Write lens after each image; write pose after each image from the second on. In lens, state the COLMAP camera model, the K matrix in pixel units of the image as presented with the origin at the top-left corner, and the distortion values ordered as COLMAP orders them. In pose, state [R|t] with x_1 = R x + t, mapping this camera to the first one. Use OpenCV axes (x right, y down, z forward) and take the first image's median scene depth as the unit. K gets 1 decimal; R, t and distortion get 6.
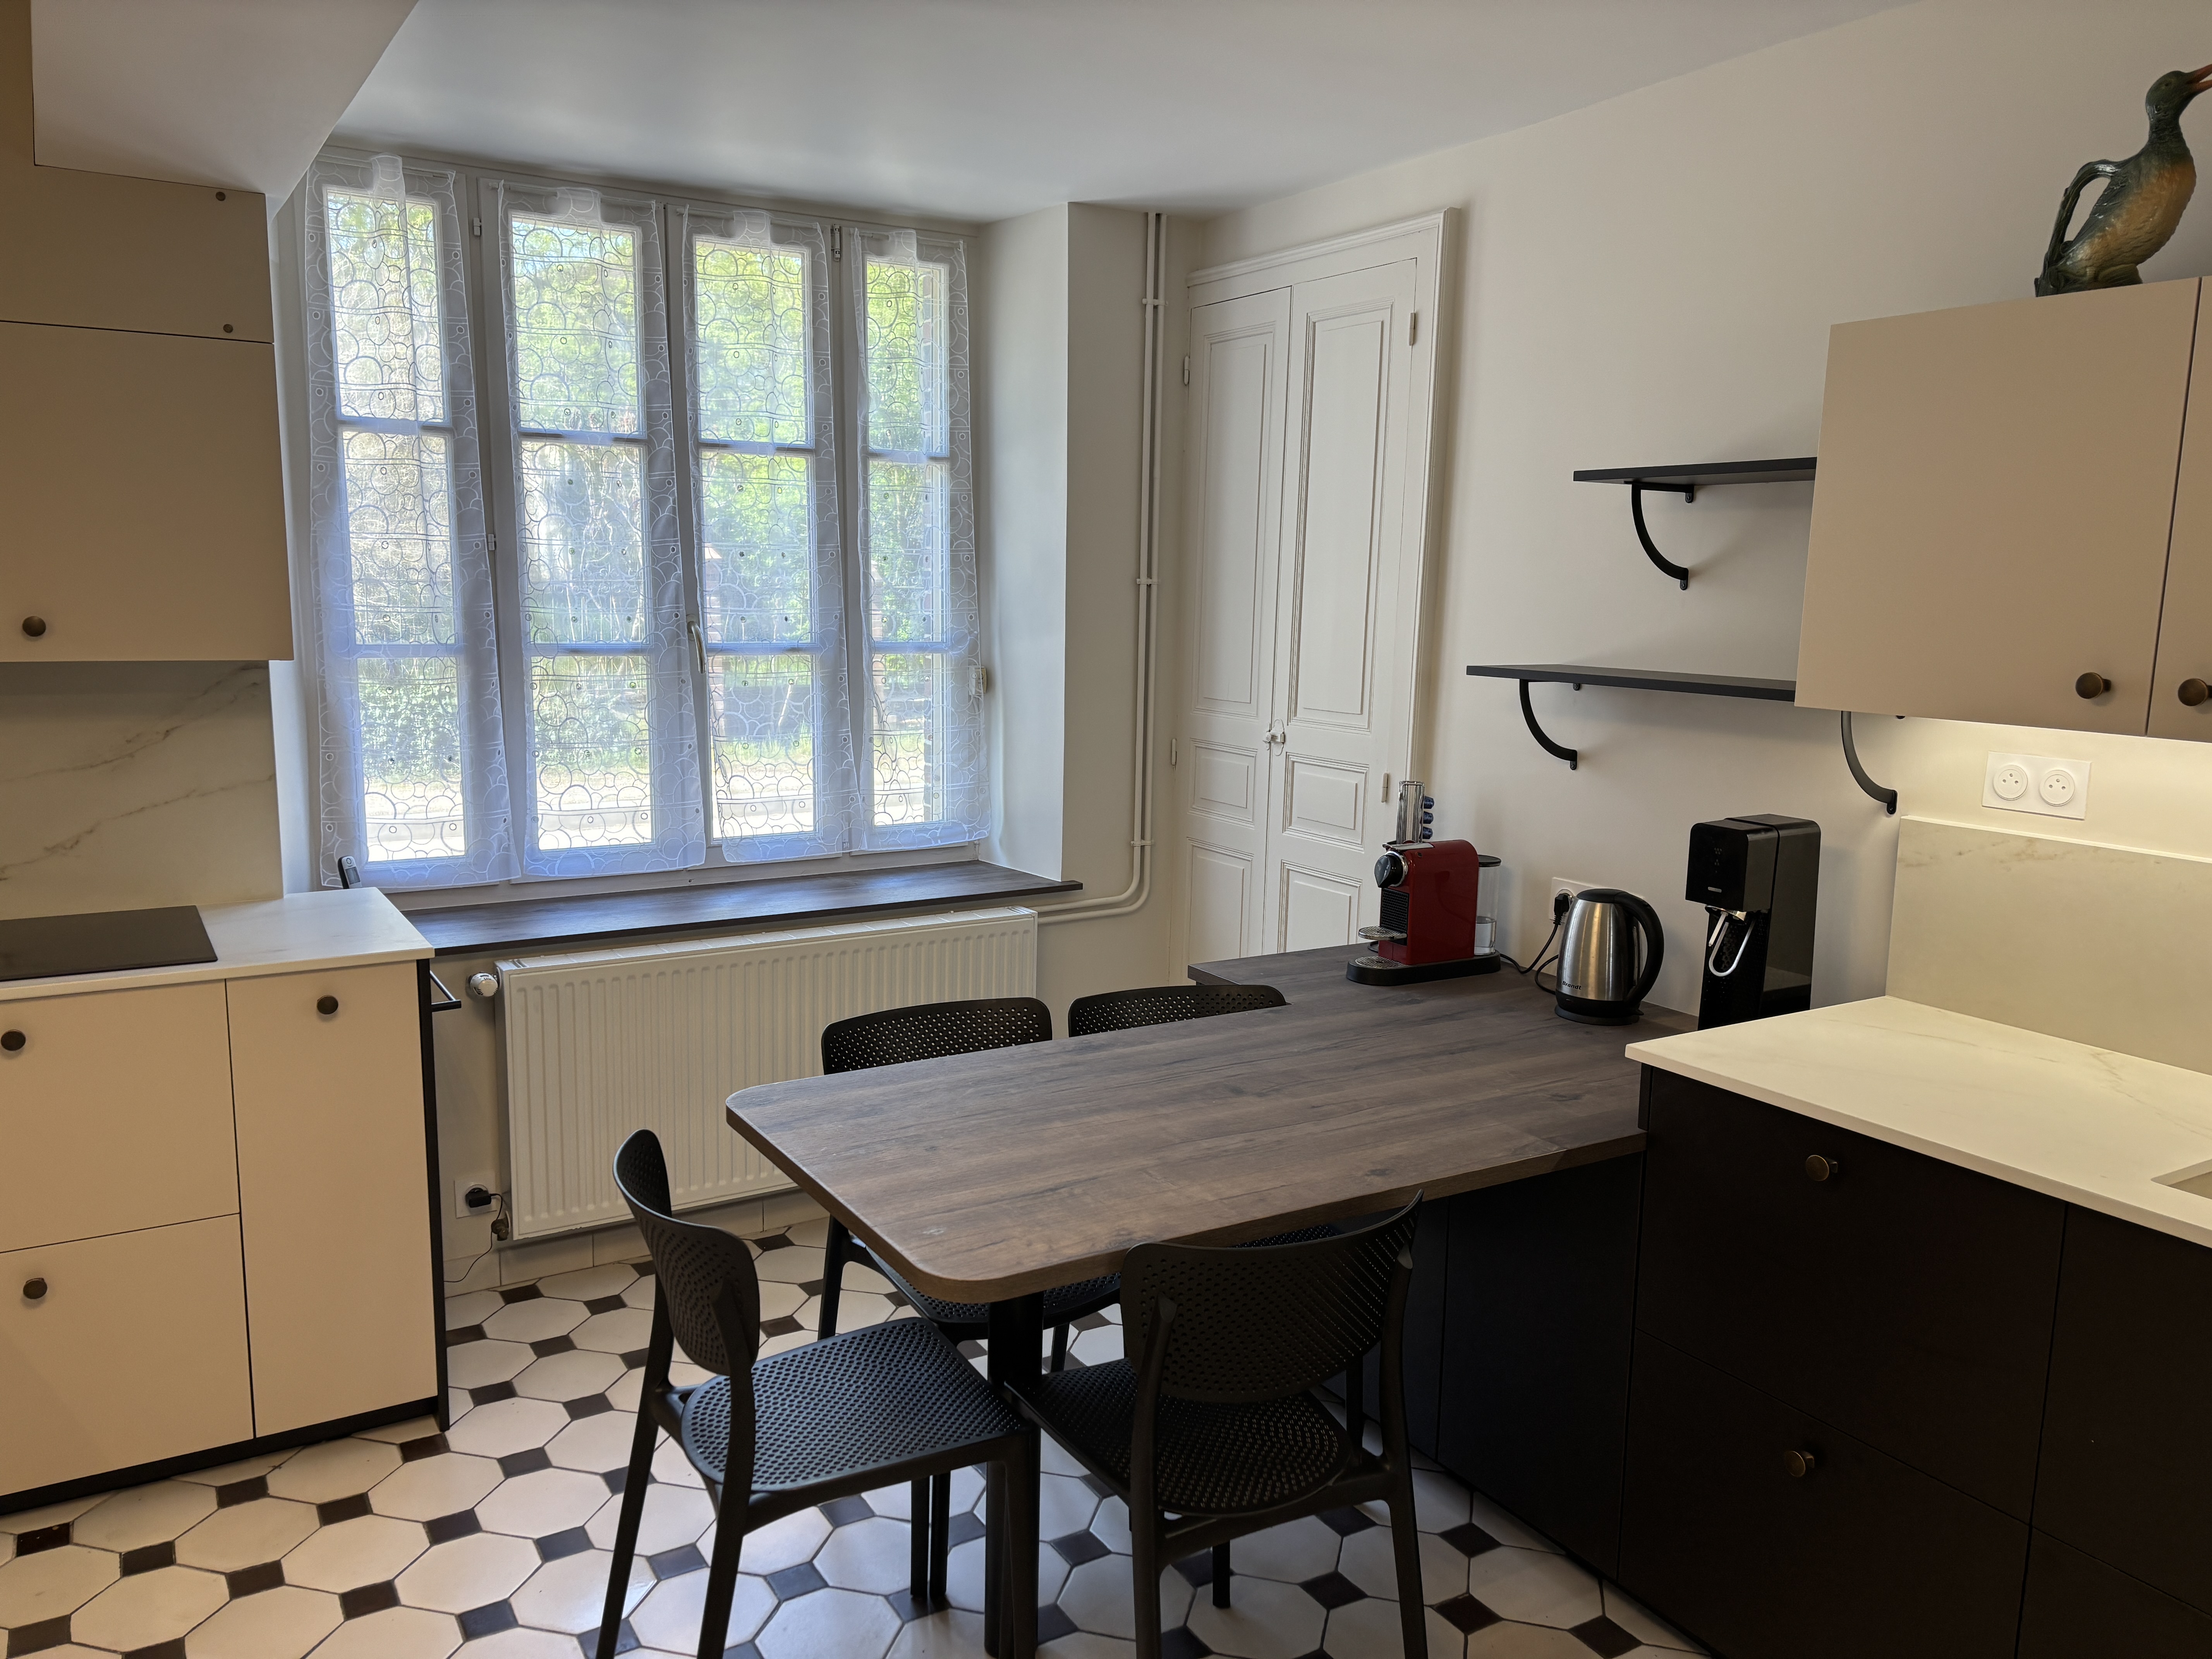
lens RADIAL K [[1661.8, 0, 1074.5], [0, 1661.8, 833.9], [0, 0, 1]] dist [0.033345, -0.003686]
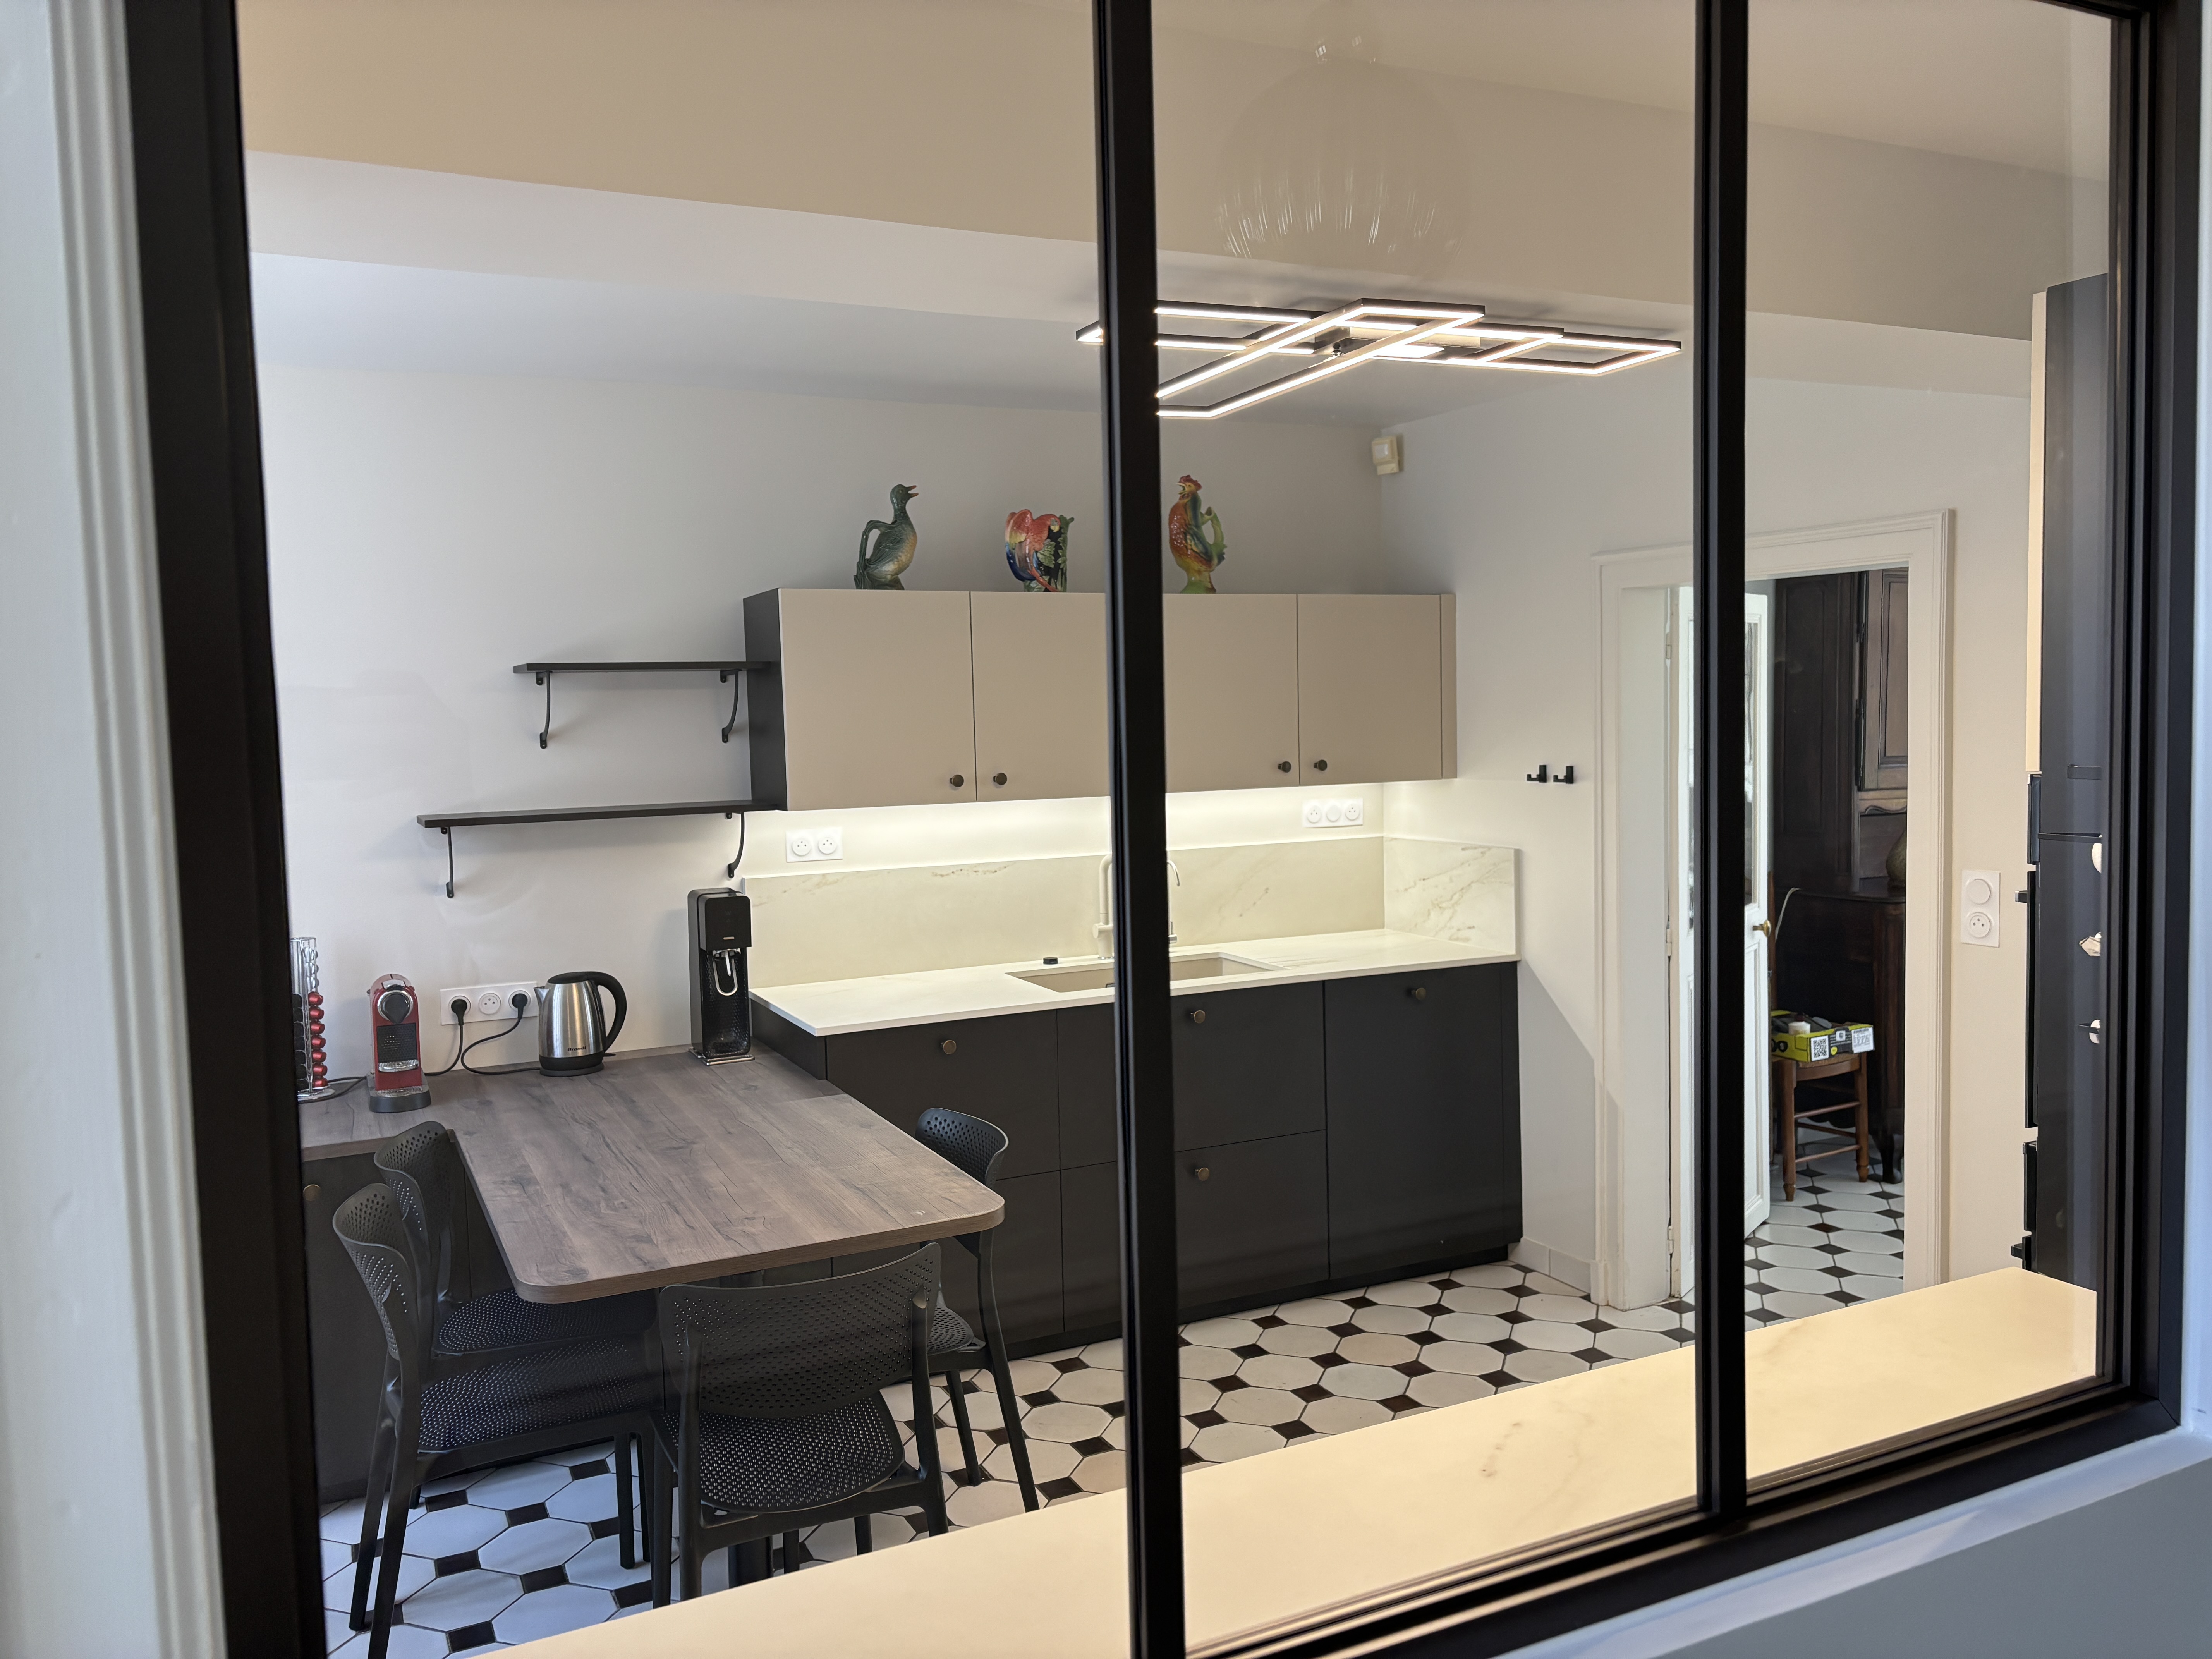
lens RADIAL K [[1705.3, 0, 1106.0], [0, 1705.3, 829.5], [0, 0, 1]] dist [0.009562, -0.000972]
pose [[0.083543, -0.101143, 0.991358, -0.798691], [0.181980, 0.979655, 0.084614, -0.095134], [-0.979747, 0.173339, 0.100250, 0.345878]]
